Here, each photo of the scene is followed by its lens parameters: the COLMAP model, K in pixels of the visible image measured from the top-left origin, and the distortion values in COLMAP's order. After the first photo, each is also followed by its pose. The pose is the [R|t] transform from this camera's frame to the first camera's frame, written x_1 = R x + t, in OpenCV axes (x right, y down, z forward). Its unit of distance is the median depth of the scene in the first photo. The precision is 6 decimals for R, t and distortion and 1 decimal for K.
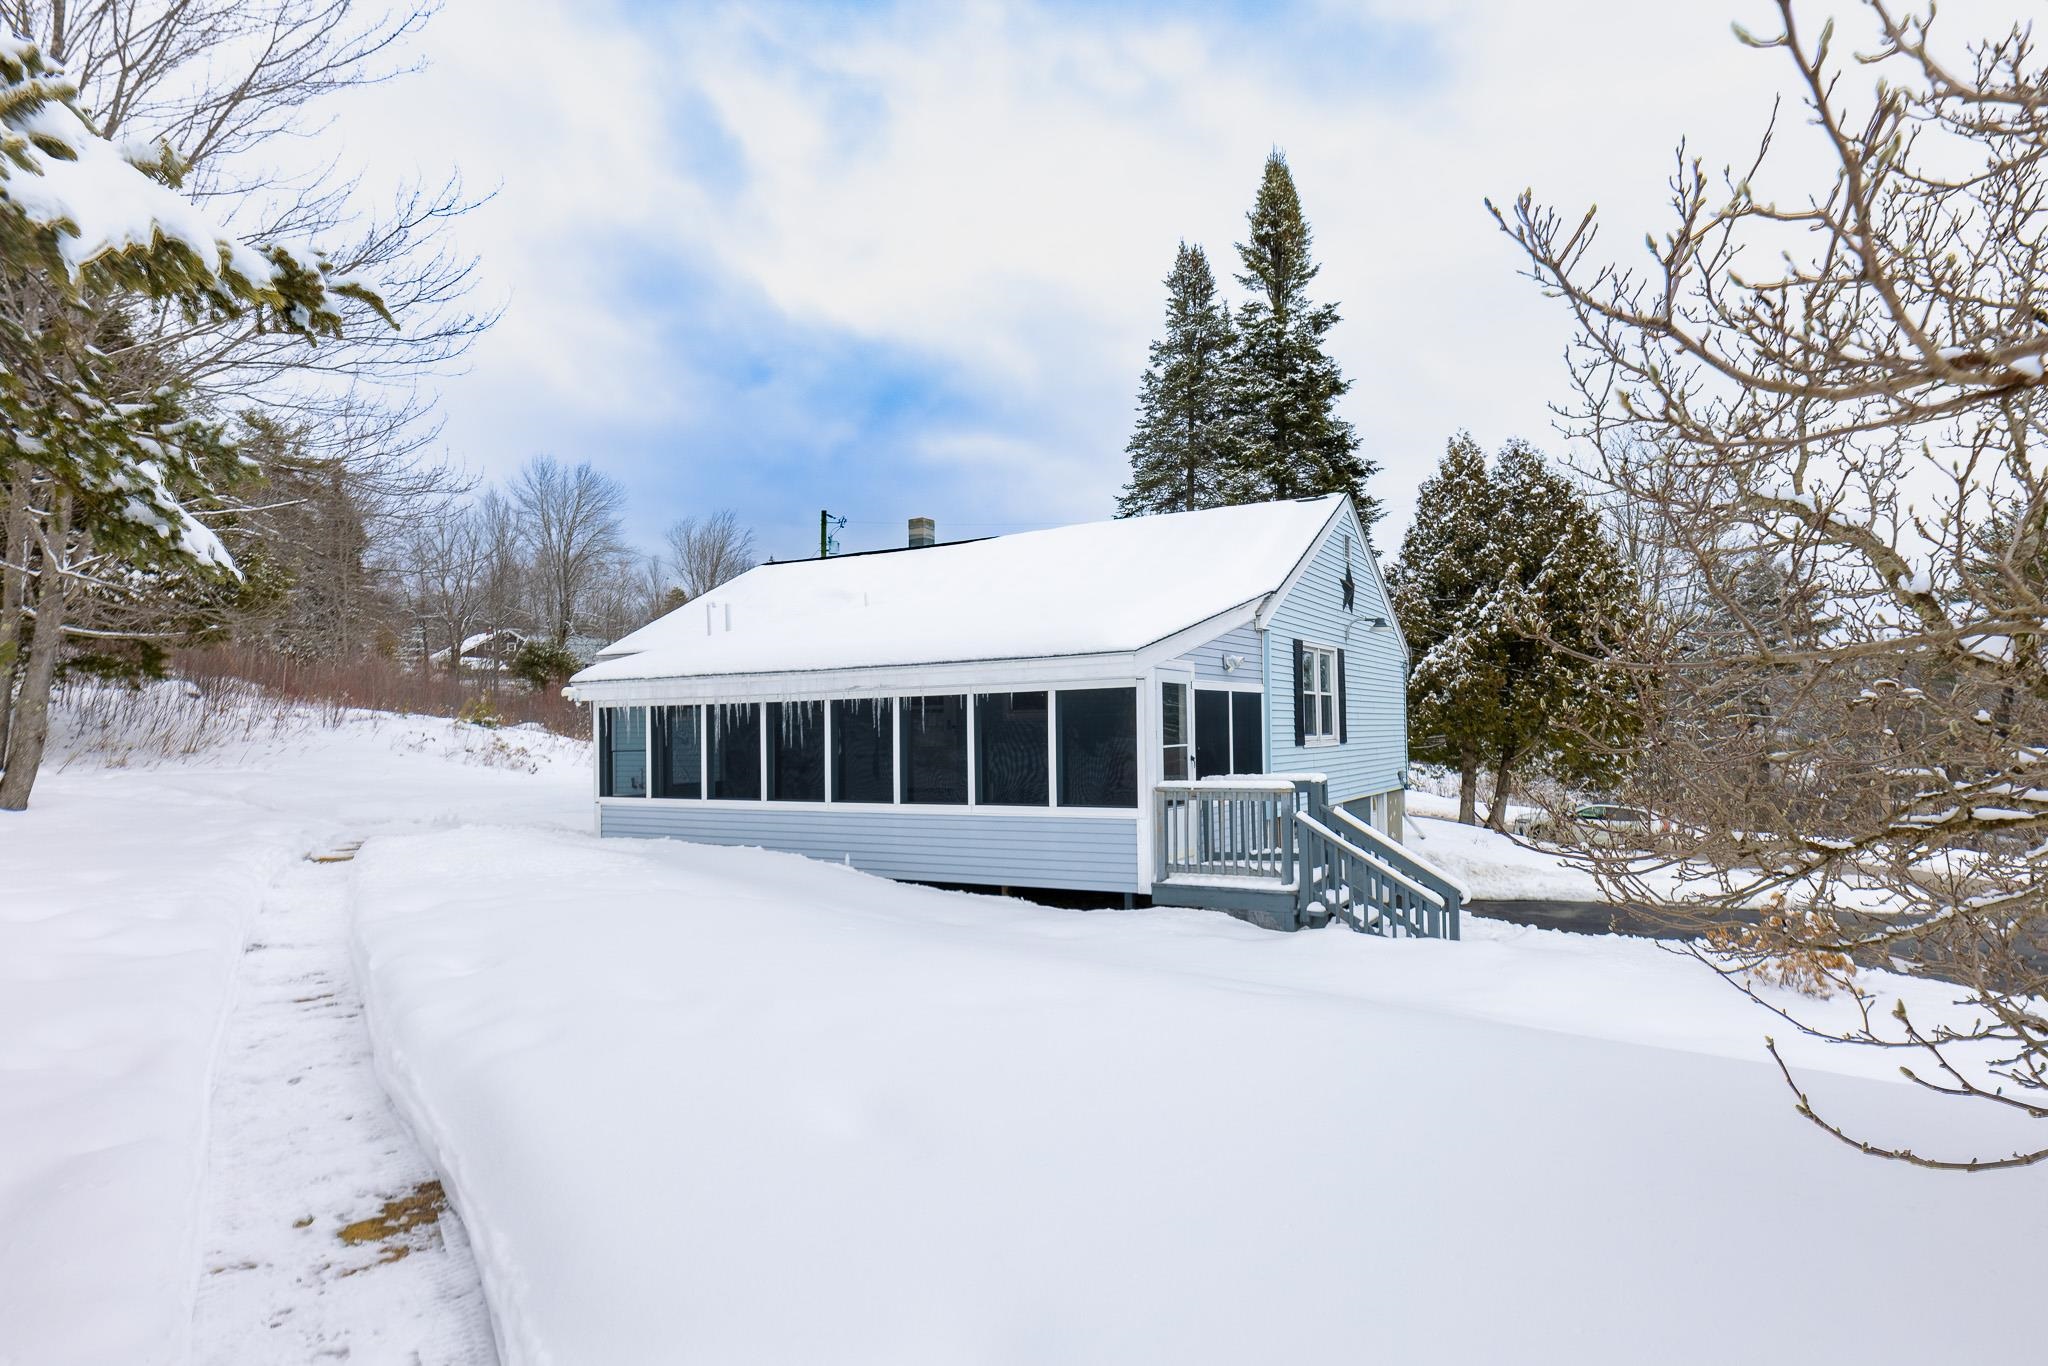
lens RADIAL K [[1078.3, 0, 1025.8], [0, 1078.3, 715.0], [0, 0, 1]] dist [0.000501, 0.000092]
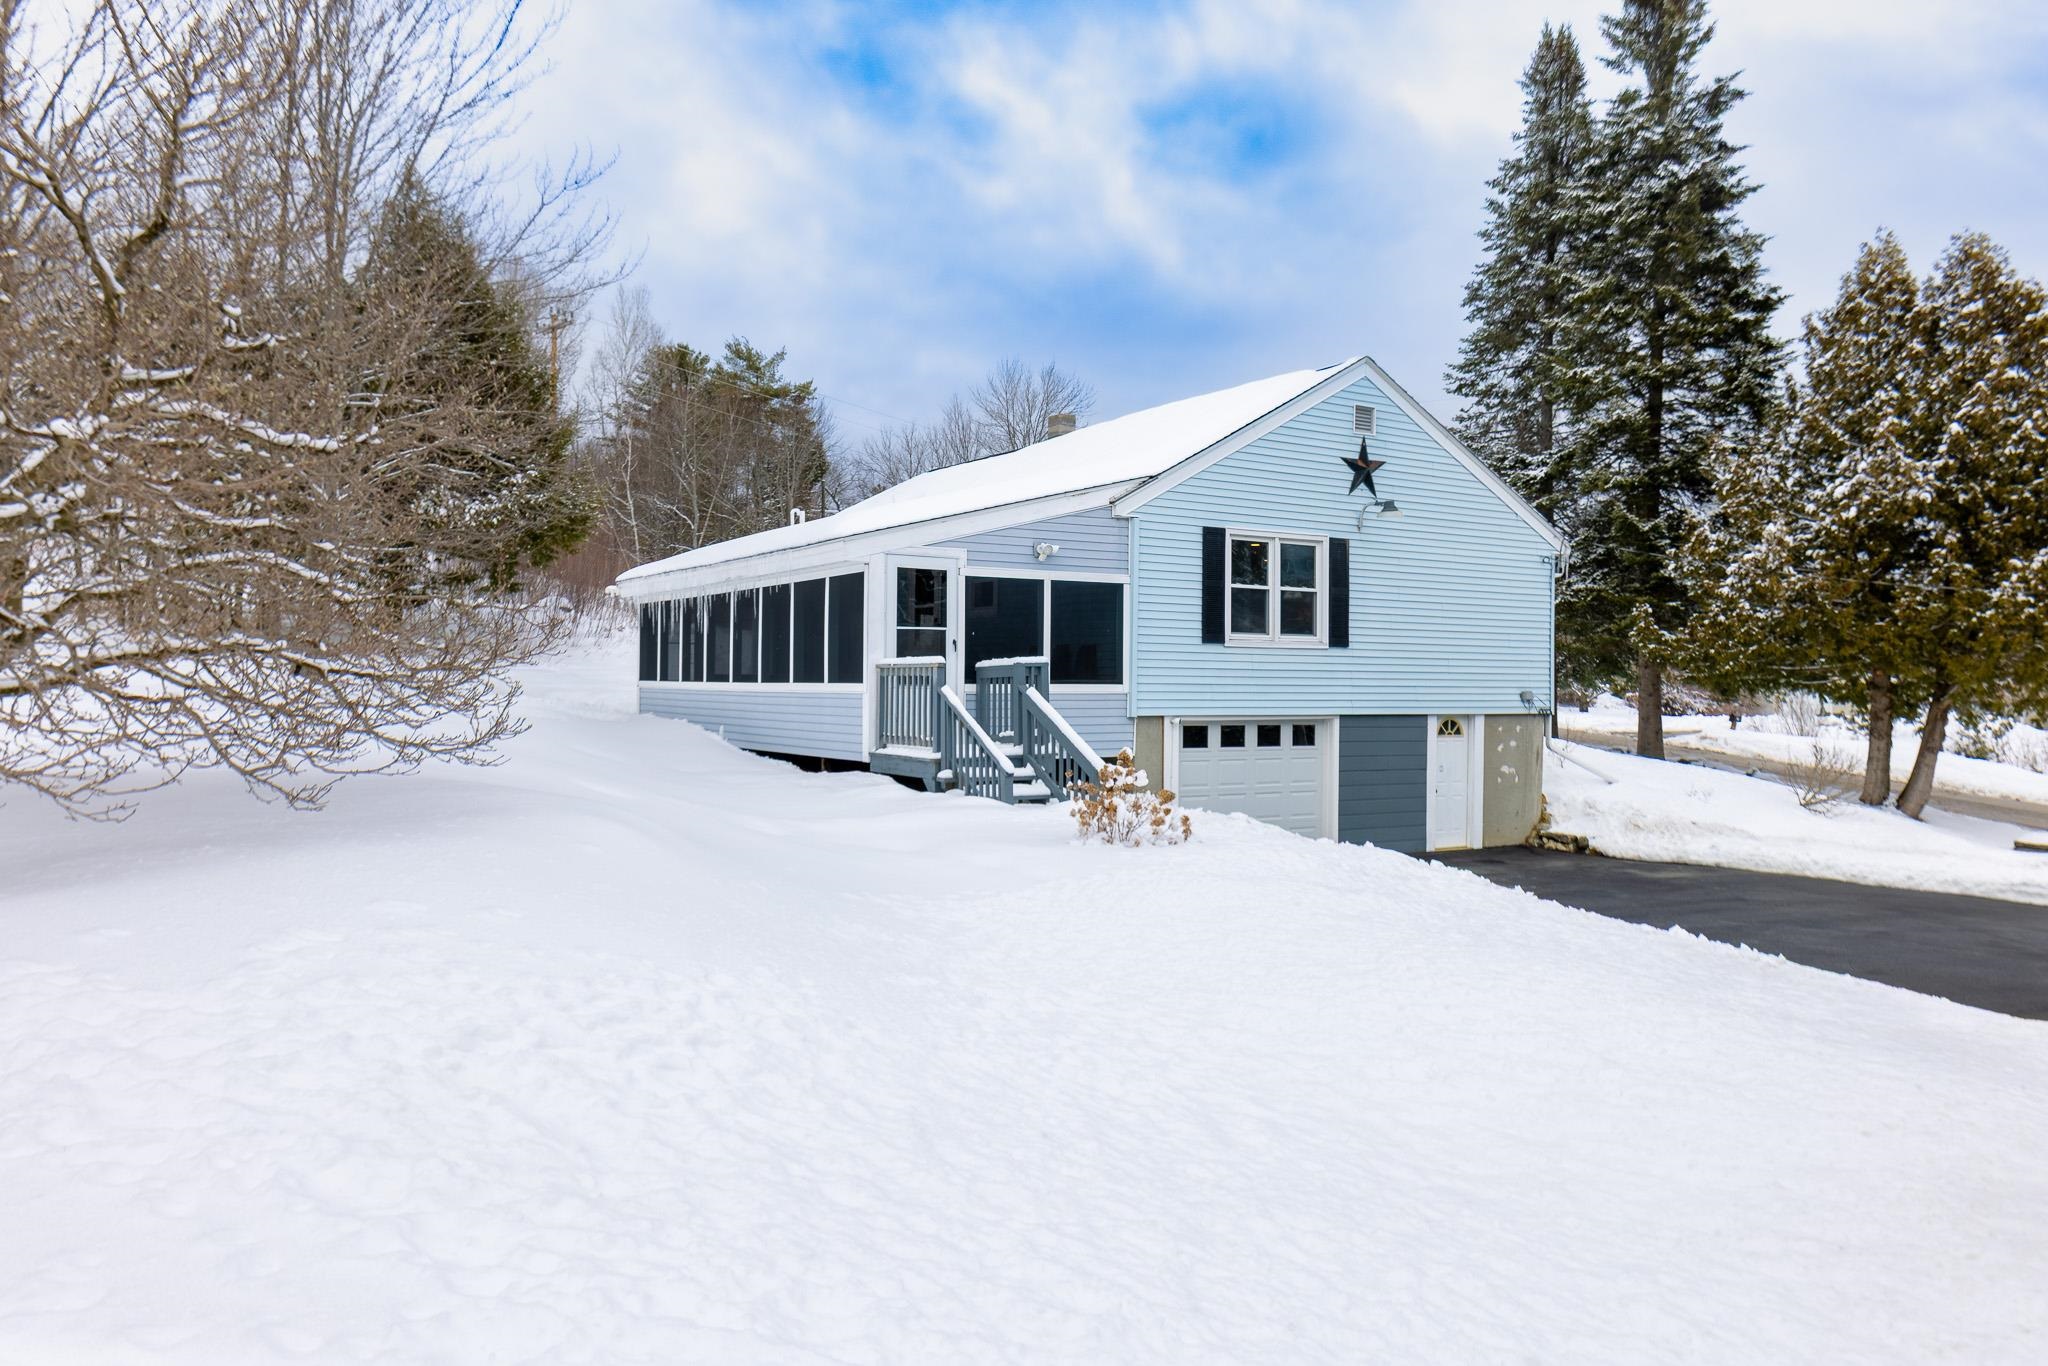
lens RADIAL K [[1373.1, 0, 1024.0], [0, 1373.1, 683.0], [0, 0, 1]] dist [0.001722, 0.001812]
pose [[0.876972, 0.027349, -0.479763, 0.511503], [-0.019475, 0.999582, 0.021384, 0.030216], [0.480147, -0.009410, 0.877137, -0.076138]]
